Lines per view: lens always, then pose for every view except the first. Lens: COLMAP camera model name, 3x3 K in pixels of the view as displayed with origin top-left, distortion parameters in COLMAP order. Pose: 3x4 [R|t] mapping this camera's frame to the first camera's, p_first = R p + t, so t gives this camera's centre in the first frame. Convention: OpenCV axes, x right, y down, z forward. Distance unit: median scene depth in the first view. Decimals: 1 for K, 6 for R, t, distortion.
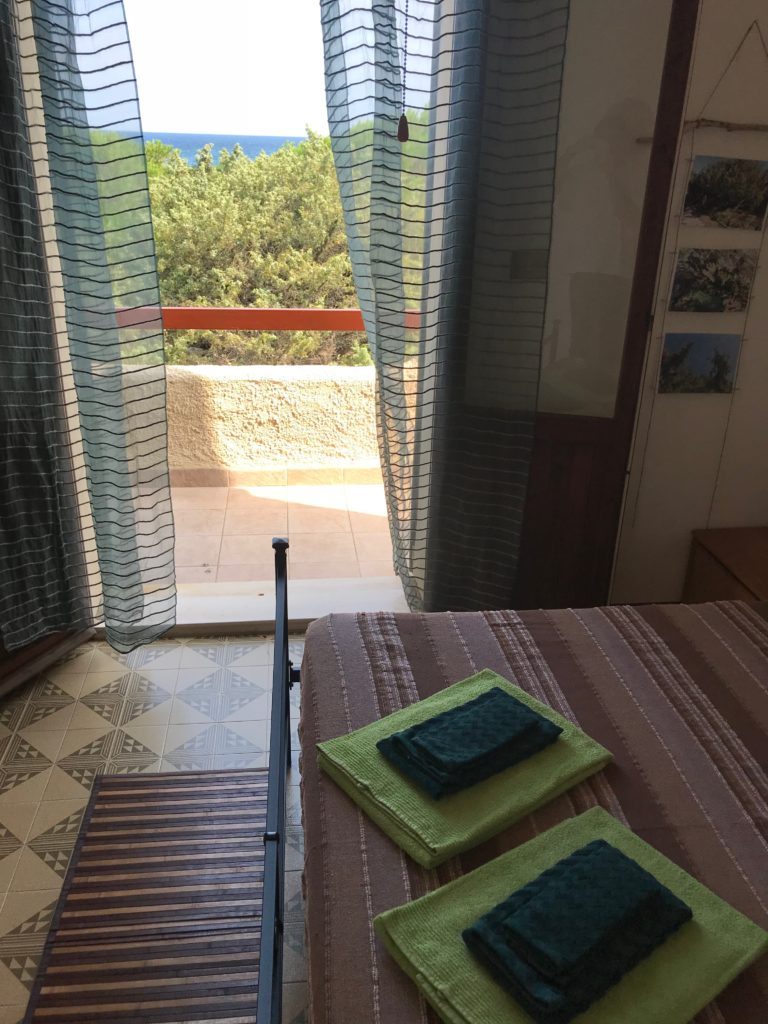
lens RADIAL K [[838.3, 0, 384.0], [0, 838.3, 512.0], [0, 0, 1]] dist [0.013384, 0.000505]
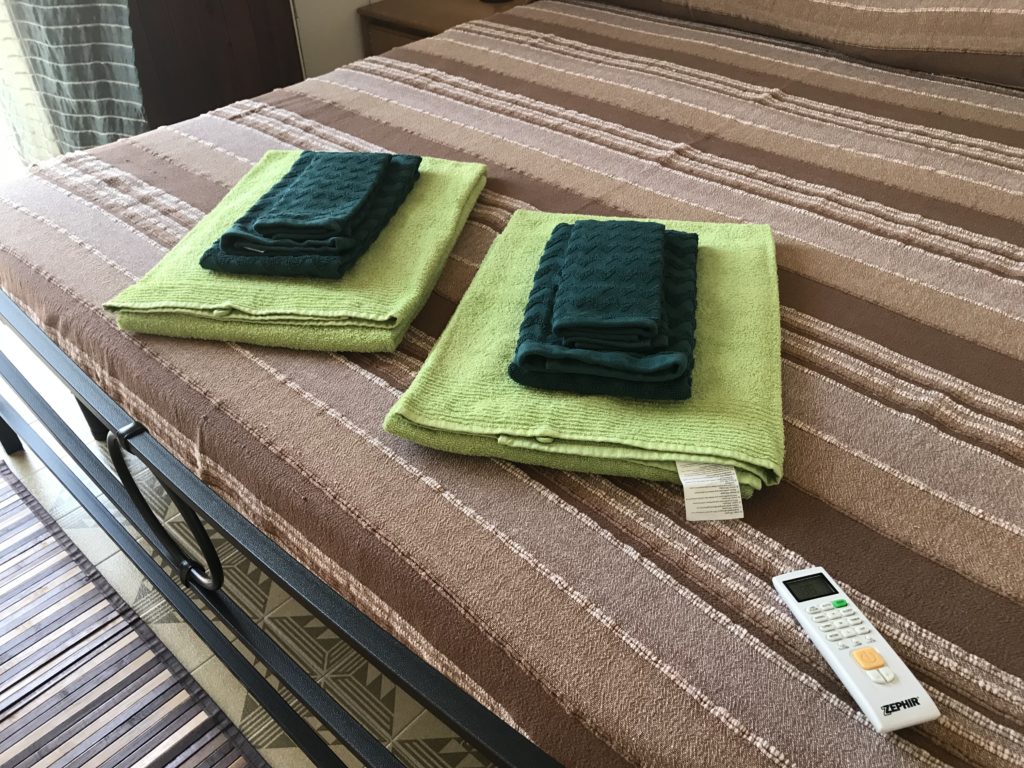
lens RADIAL K [[830.5, 0, 512.0], [0, 830.5, 384.0], [0, 0, 1]] dist [0.005254, -0.080458]
pose [[0.741591, -0.441231, 0.505330, -0.187010], [0.300273, 0.891915, 0.338117, 0.214822], [-0.599899, -0.099007, 0.793926, 0.351909]]
